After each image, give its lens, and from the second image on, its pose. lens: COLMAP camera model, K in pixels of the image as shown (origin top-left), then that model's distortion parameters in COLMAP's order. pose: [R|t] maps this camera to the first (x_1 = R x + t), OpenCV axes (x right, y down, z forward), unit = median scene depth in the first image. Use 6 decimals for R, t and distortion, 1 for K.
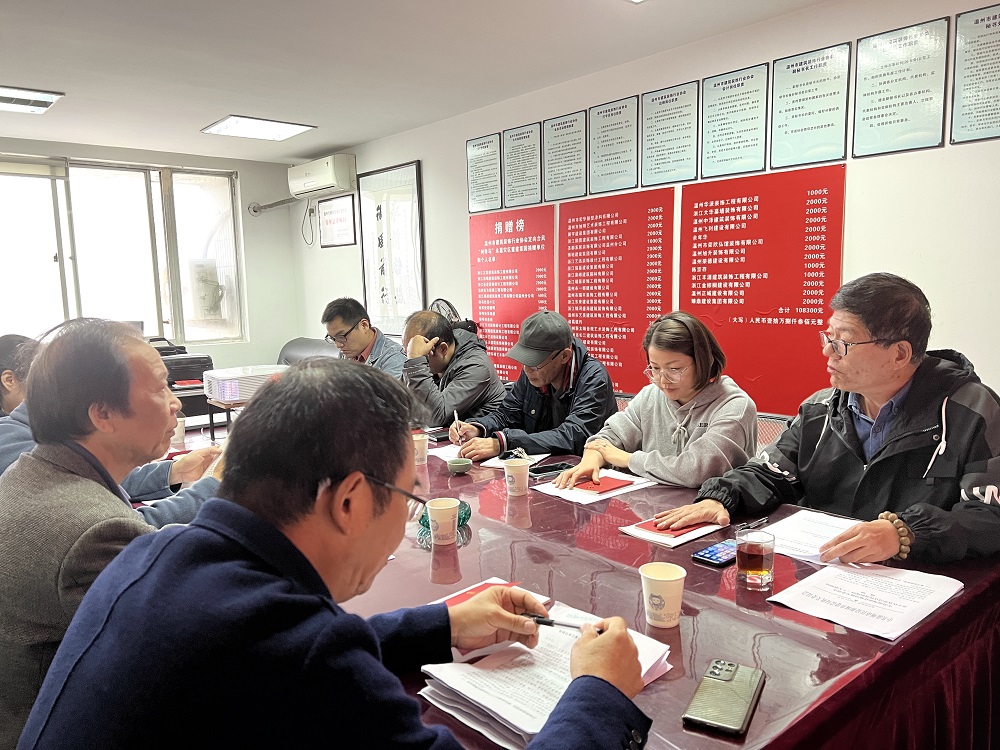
lens RADIAL K [[750.9, 0, 494.6], [0, 750.9, 371.7], [0, 0, 1]] dist [0.071053, -0.127811]
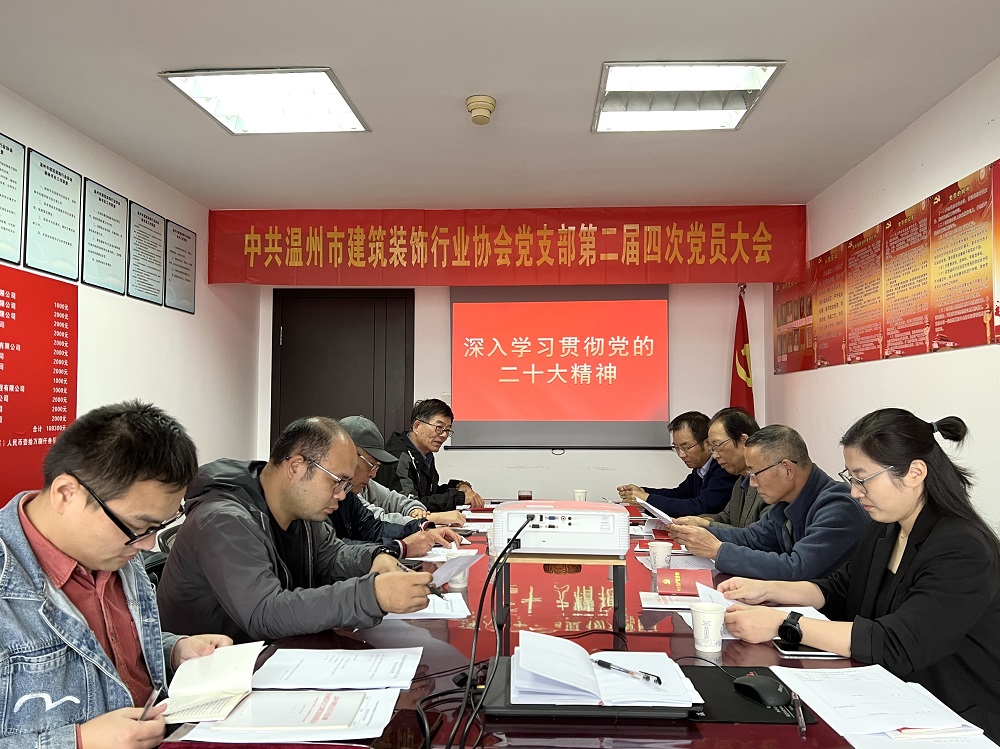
lens RADIAL K [[764.8, 0, 500.0], [0, 764.8, 374.5], [0, 0, 1]] dist [0.083035, -0.117520]
pose [[-0.728416, 0.052136, 0.683149, -0.586027], [0.091286, 0.995596, 0.021354, -0.106890], [-0.679027, 0.077916, -0.729967, 1.203895]]
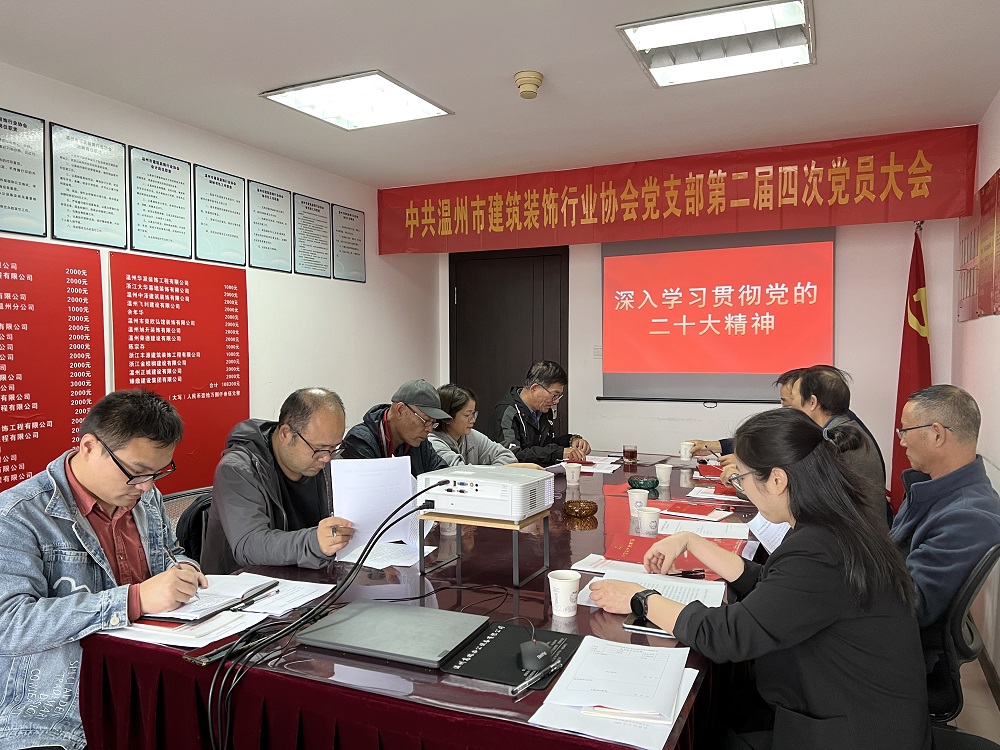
lens RADIAL K [[750.9, 0, 494.6], [0, 750.9, 371.7], [0, 0, 1]] dist [0.071053, -0.127811]
pose [[-0.425323, -0.002805, 0.905037, -0.766264], [0.118271, 0.991247, 0.058654, -0.110268], [-0.897281, 0.131987, -0.421268, 1.025417]]
